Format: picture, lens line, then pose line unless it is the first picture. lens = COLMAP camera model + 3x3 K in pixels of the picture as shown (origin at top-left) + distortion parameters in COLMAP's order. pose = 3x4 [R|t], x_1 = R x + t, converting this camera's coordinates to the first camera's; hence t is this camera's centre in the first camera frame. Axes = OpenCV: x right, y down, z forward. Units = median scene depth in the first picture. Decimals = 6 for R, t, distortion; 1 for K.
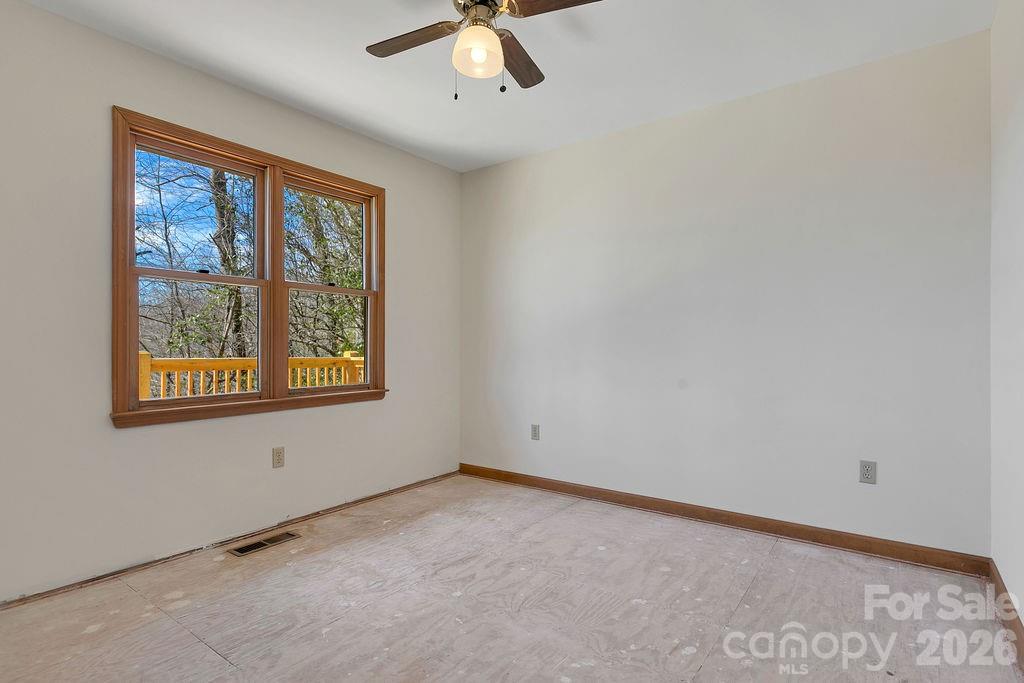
lens RADIAL K [[496.2, 0, 507.4], [0, 496.2, 336.5], [0, 0, 1]] dist [0.002792, -0.000103]
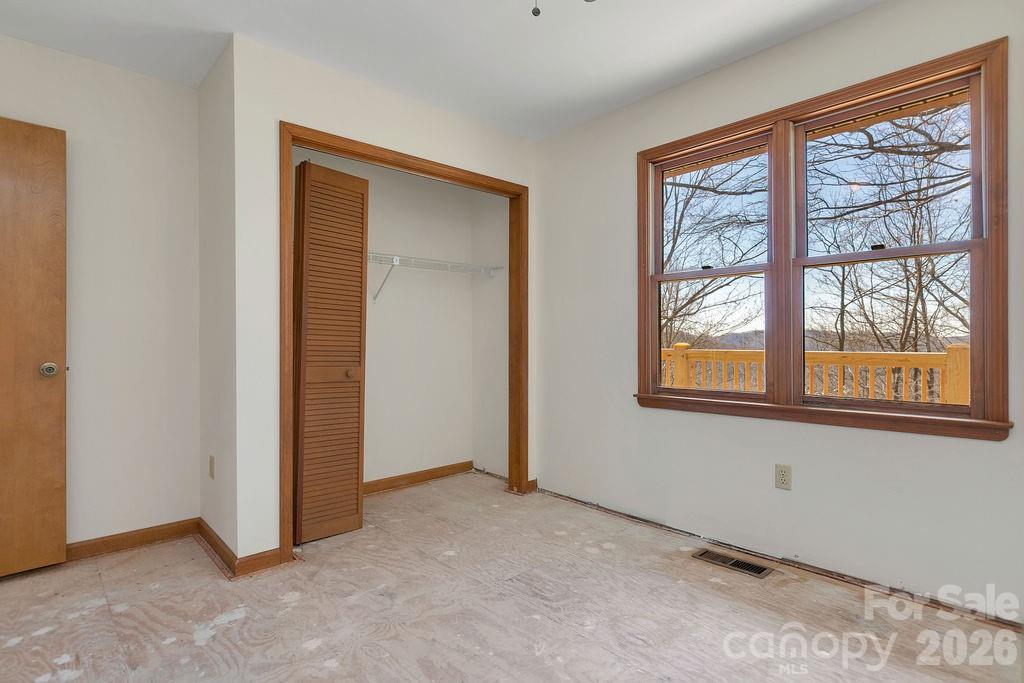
lens RADIAL K [[496.2, 0, 507.4], [0, 496.2, 336.5], [0, 0, 1]] dist [0.002792, -0.000103]
pose [[-0.141379, -0.006481, -0.989934, 0.490496], [0.028362, 0.999542, -0.010594, 0.010592], [0.989549, -0.029574, -0.141130, 0.802900]]
